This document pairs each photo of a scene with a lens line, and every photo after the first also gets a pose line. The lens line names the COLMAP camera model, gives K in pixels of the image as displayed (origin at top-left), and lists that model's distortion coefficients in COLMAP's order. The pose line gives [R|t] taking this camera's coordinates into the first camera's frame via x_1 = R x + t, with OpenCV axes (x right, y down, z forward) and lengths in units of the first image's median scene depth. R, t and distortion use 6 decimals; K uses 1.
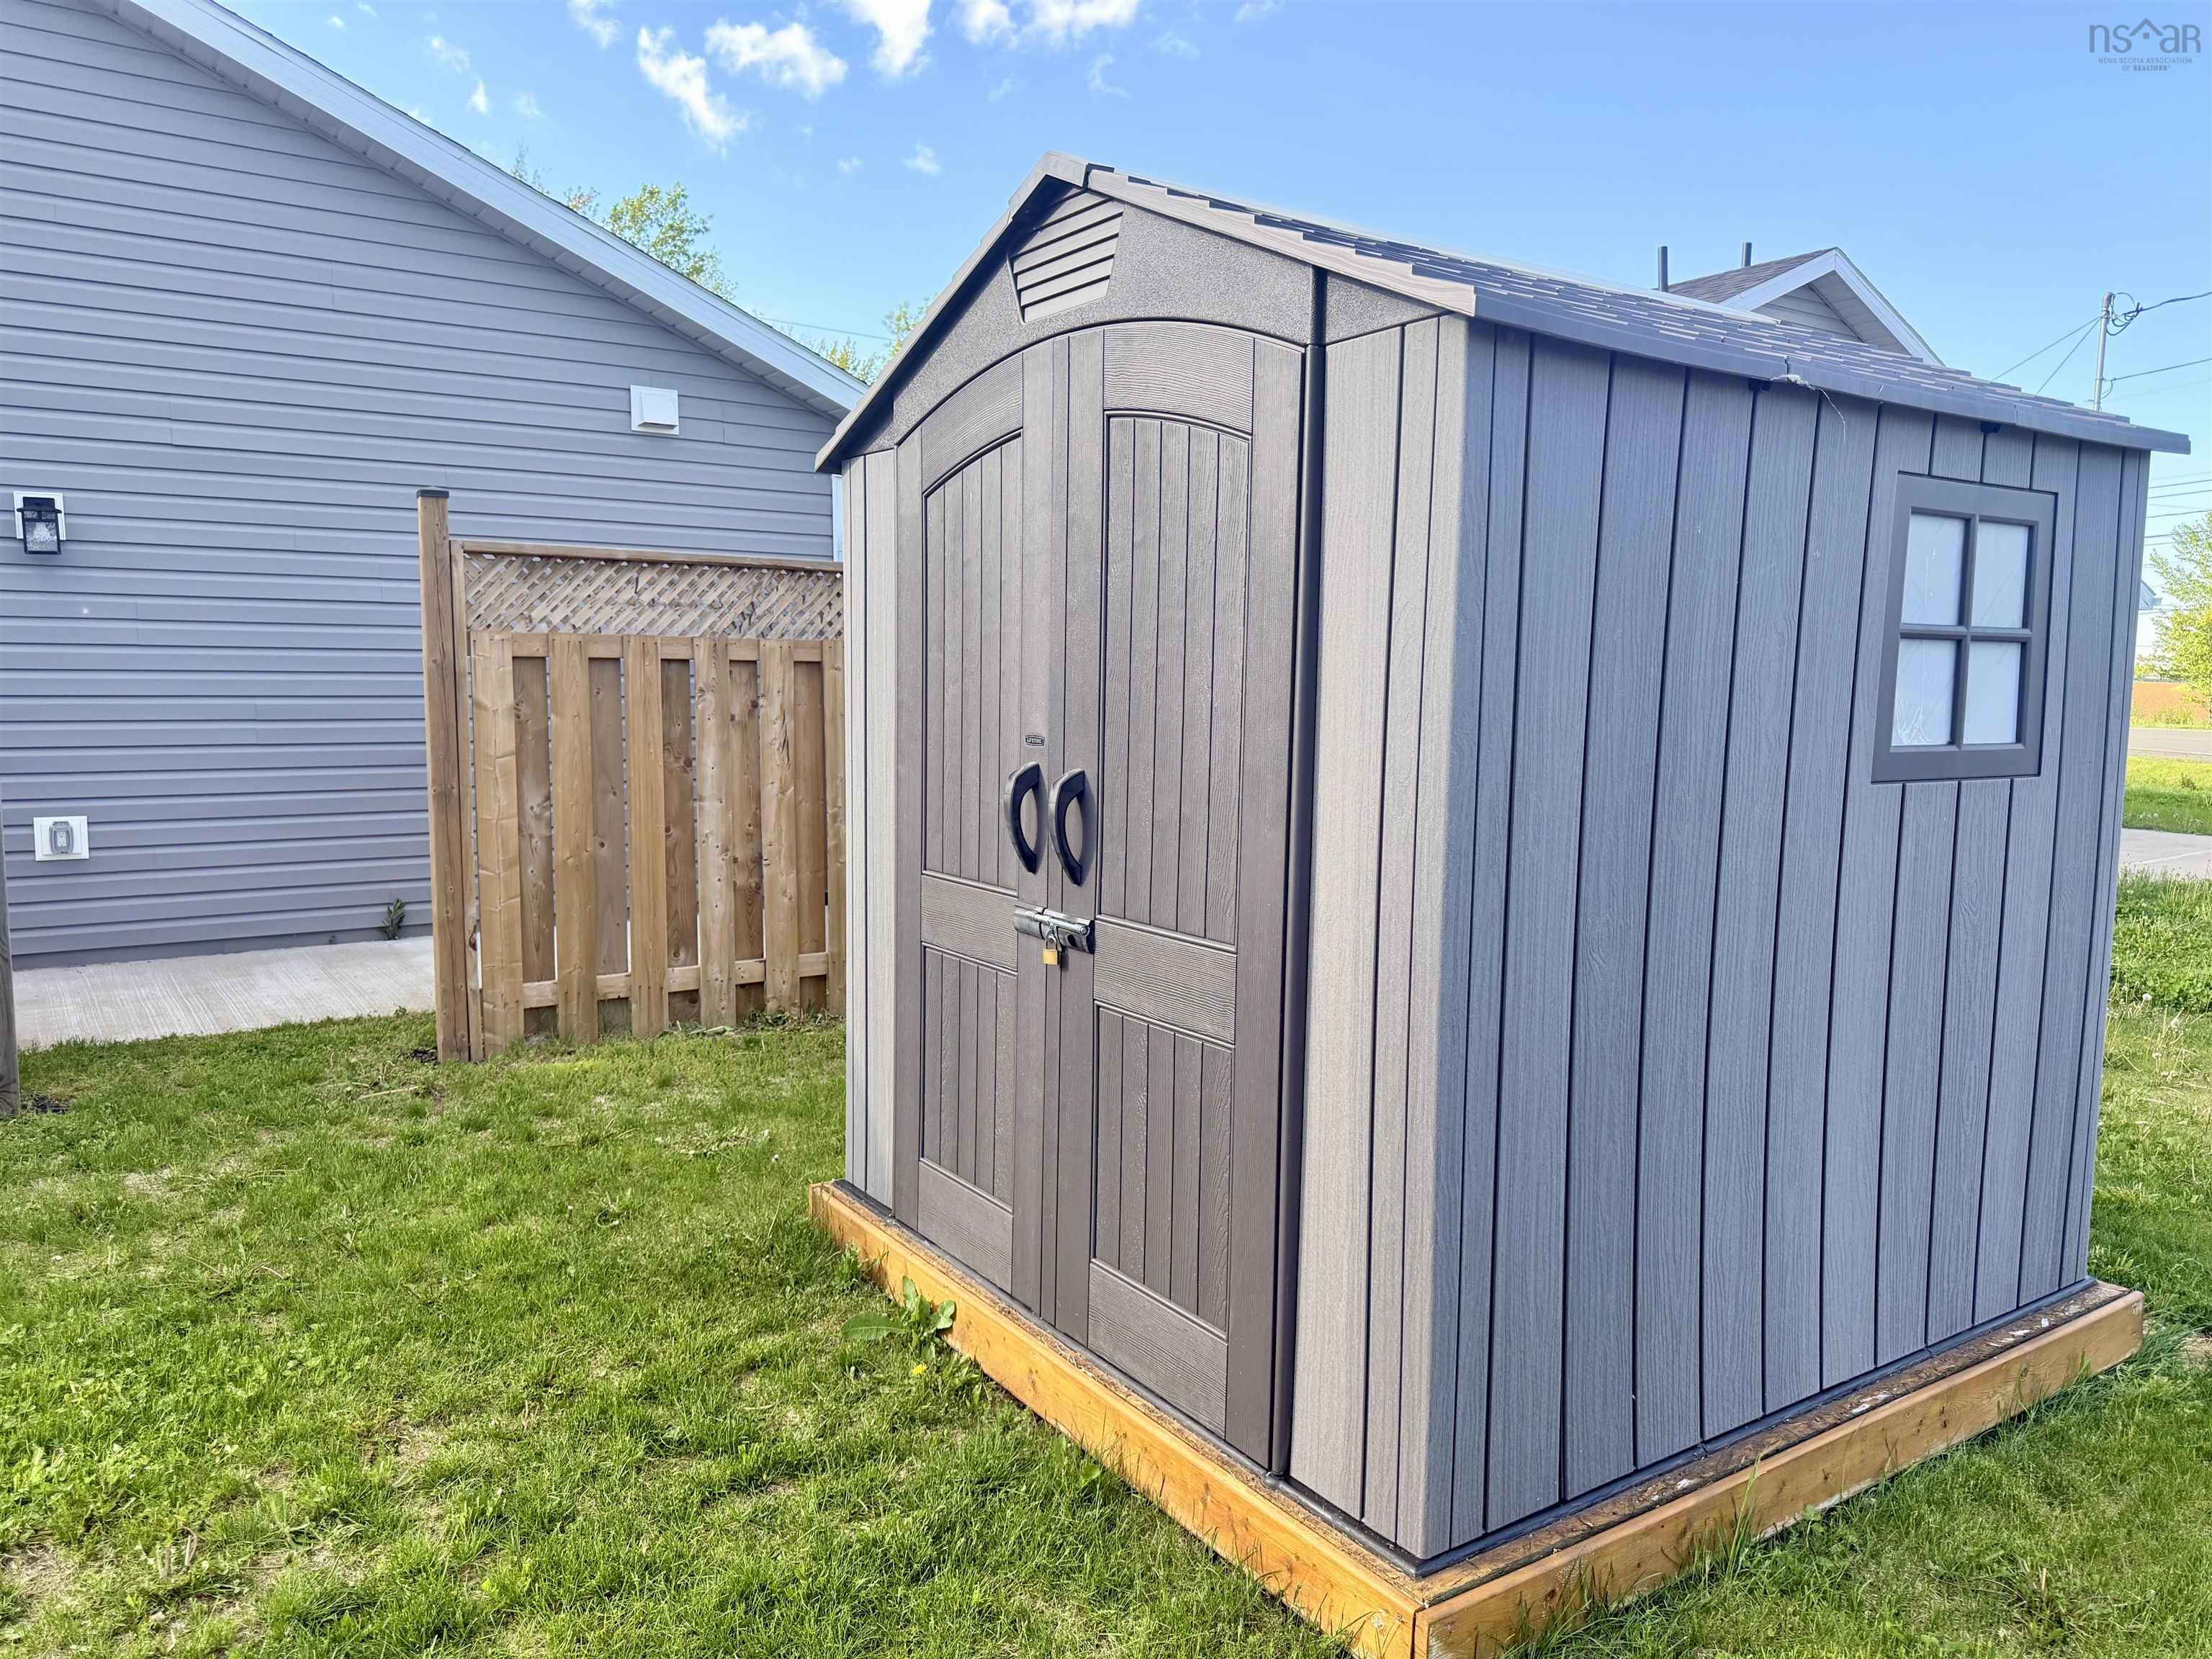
lens RADIAL K [[1567.8, 0, 1100.4], [0, 1567.8, 842.7], [0, 0, 1]] dist [0.097191, -0.135718]
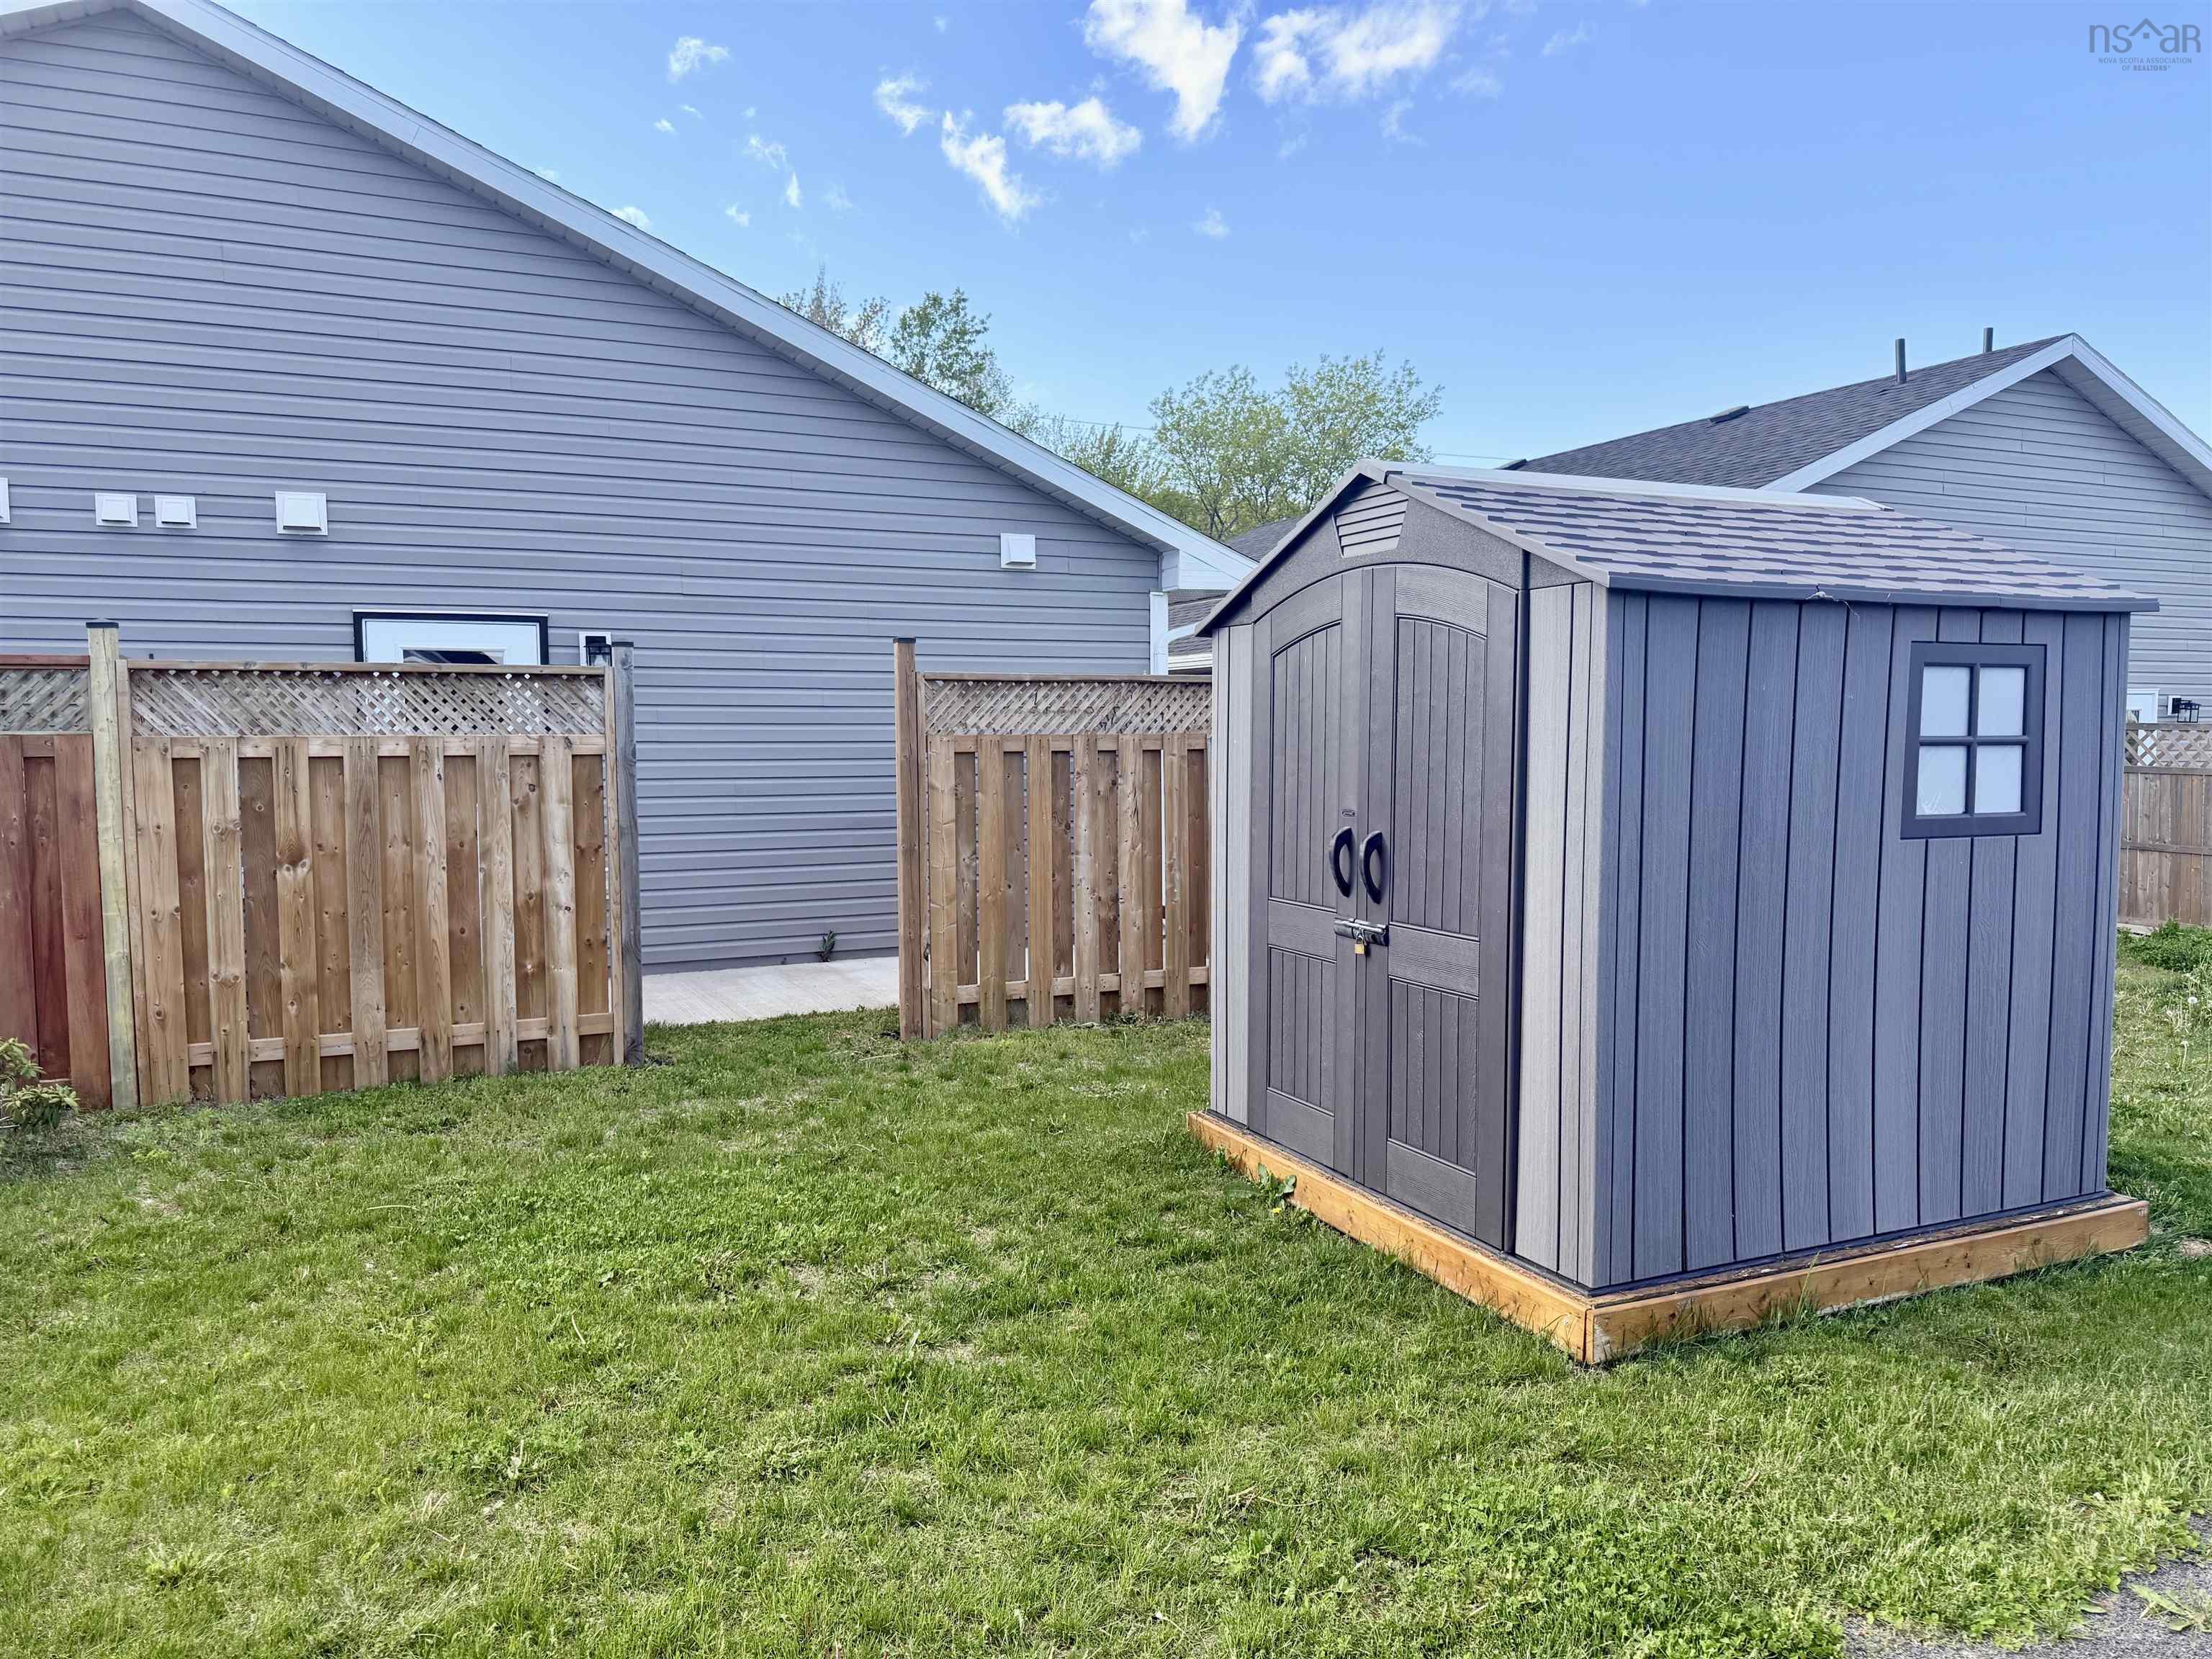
lens RADIAL K [[1567.8, 0, 1100.4], [0, 1567.8, 842.7], [0, 0, 1]] dist [0.097191, -0.135718]
pose [[0.987584, -0.002542, -0.157074, -0.038736], [-0.003327, 0.999306, -0.037089, 0.023553], [0.157060, 0.037151, 0.986890, -0.584137]]
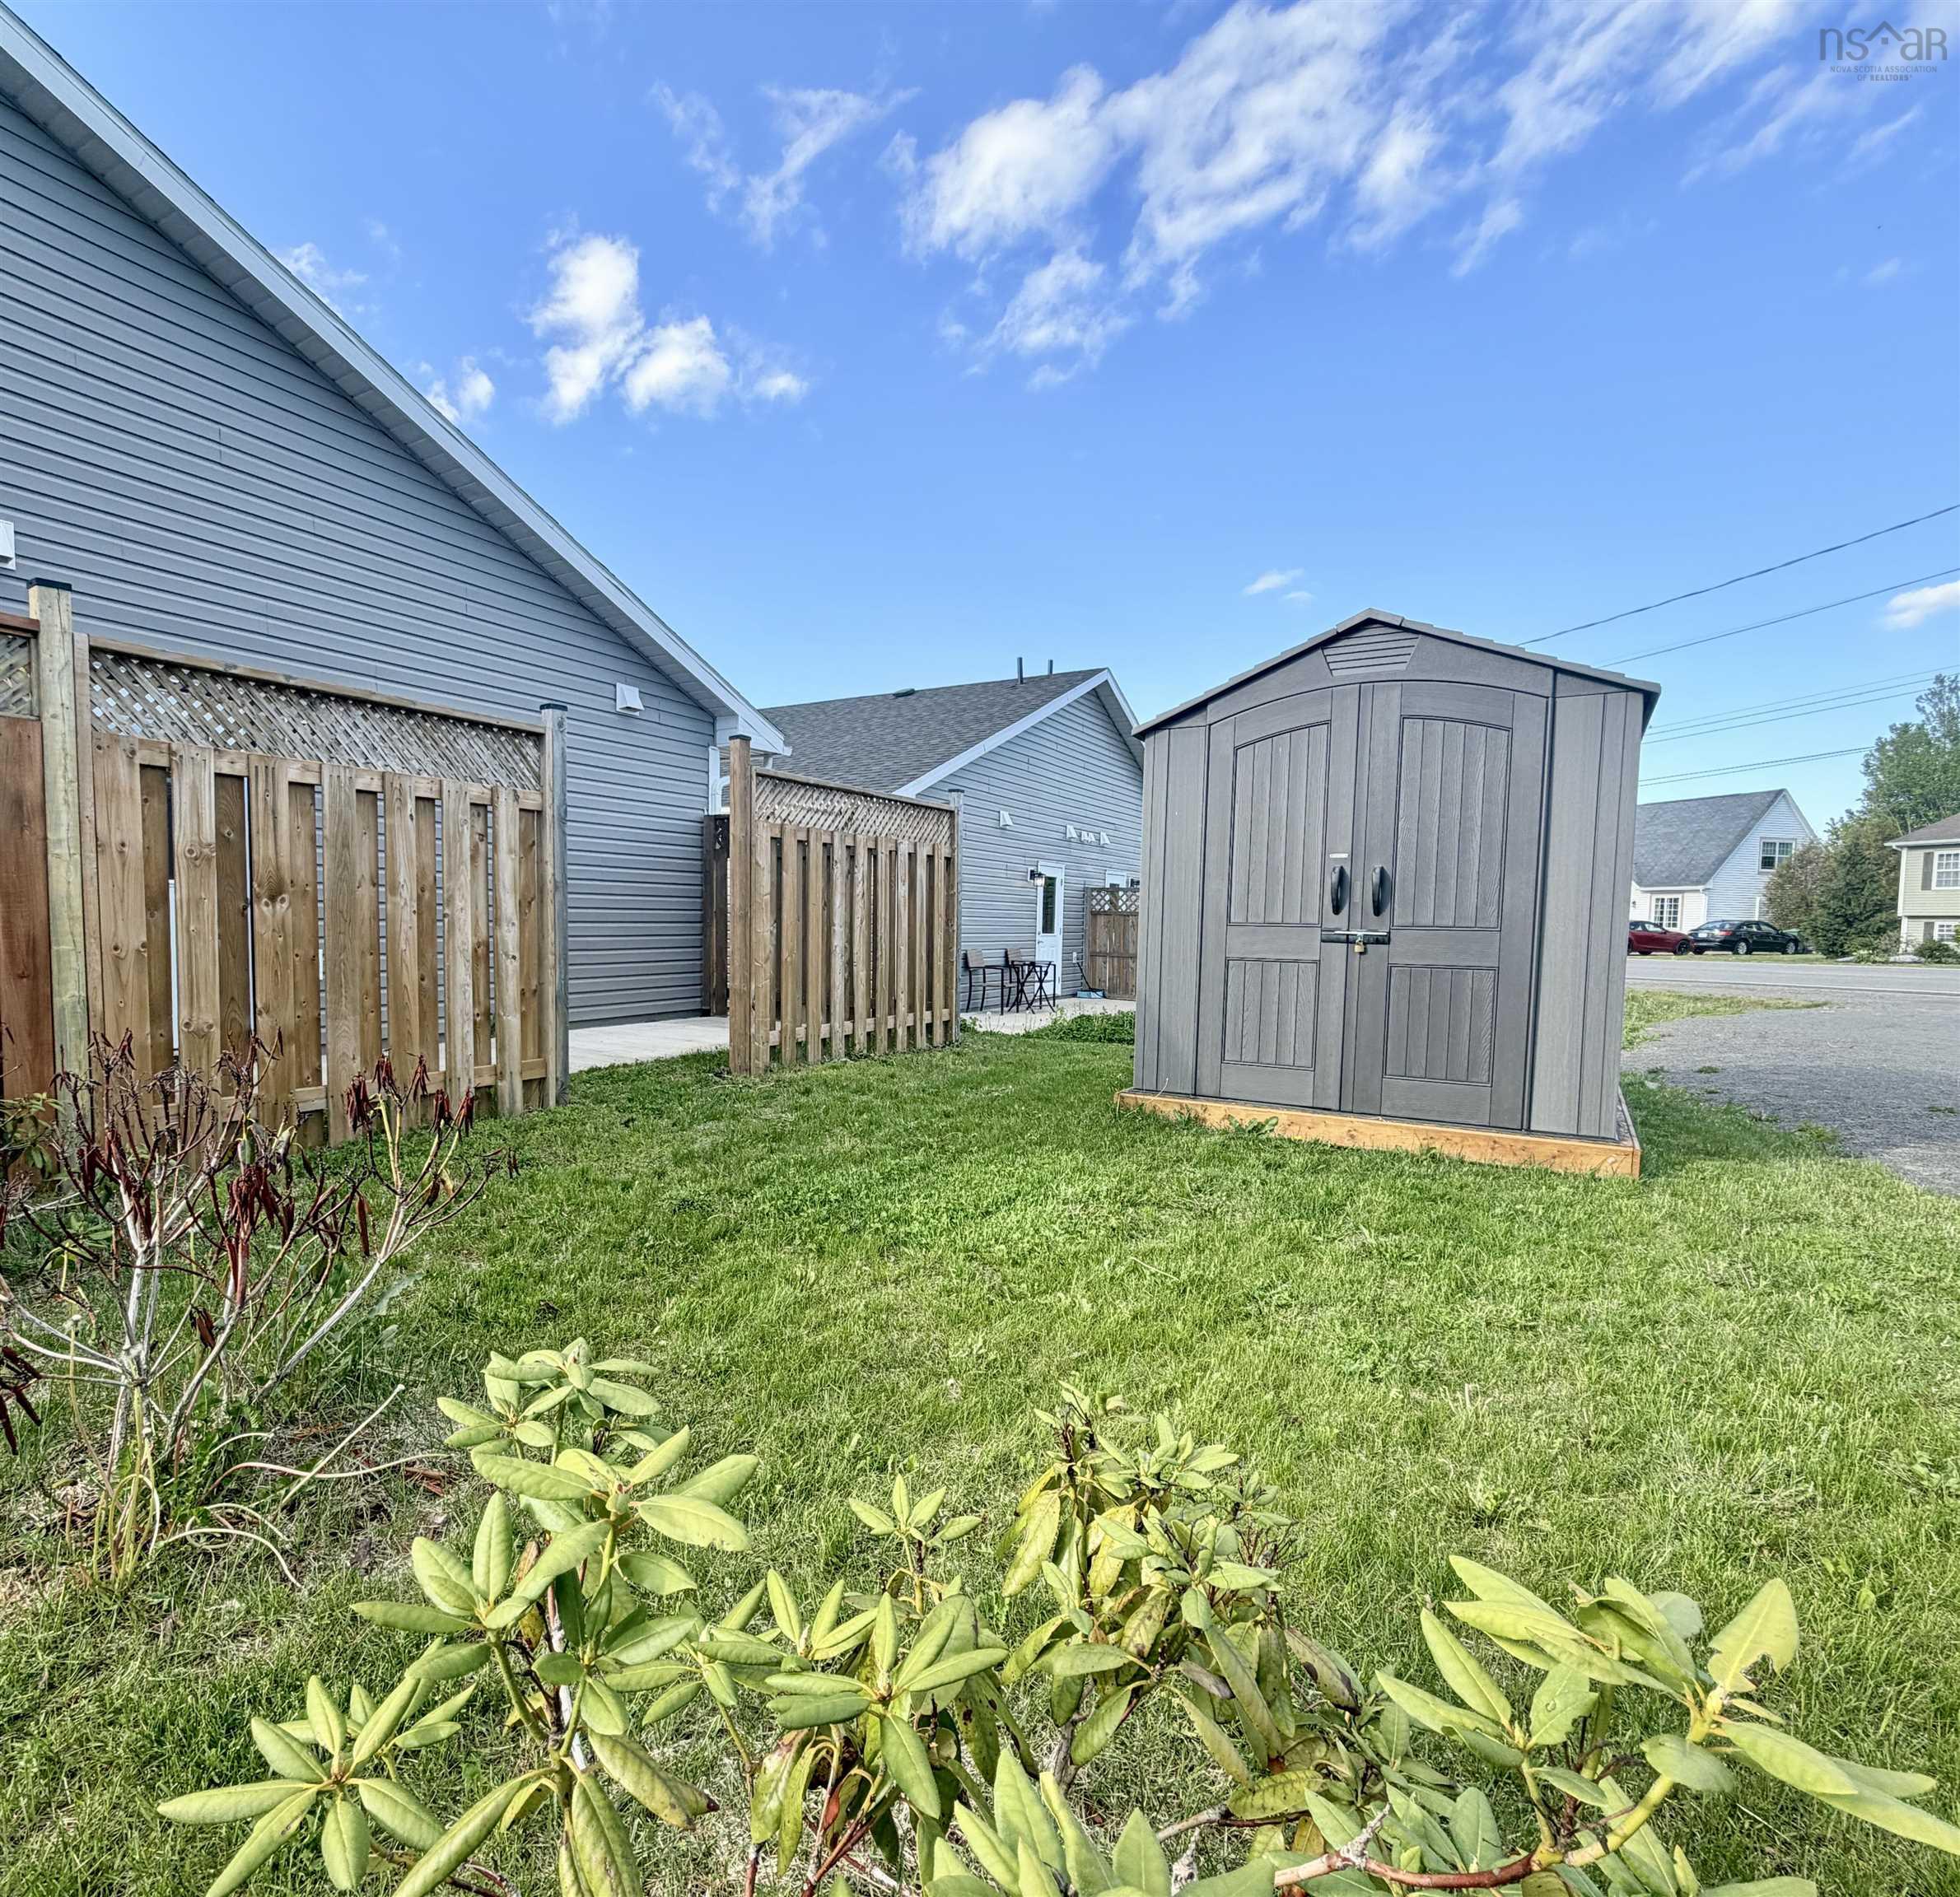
lens RADIAL K [[1063.8, 0, 860.3], [0, 1063.8, 999.8], [0, 0, 1]] dist [0.004063, 0.000430]
pose [[0.917091, -0.022538, 0.398041, -1.239118], [0.035119, 0.999087, -0.024345, 0.147523], [-0.397129, 0.036305, 0.917044, -0.126485]]
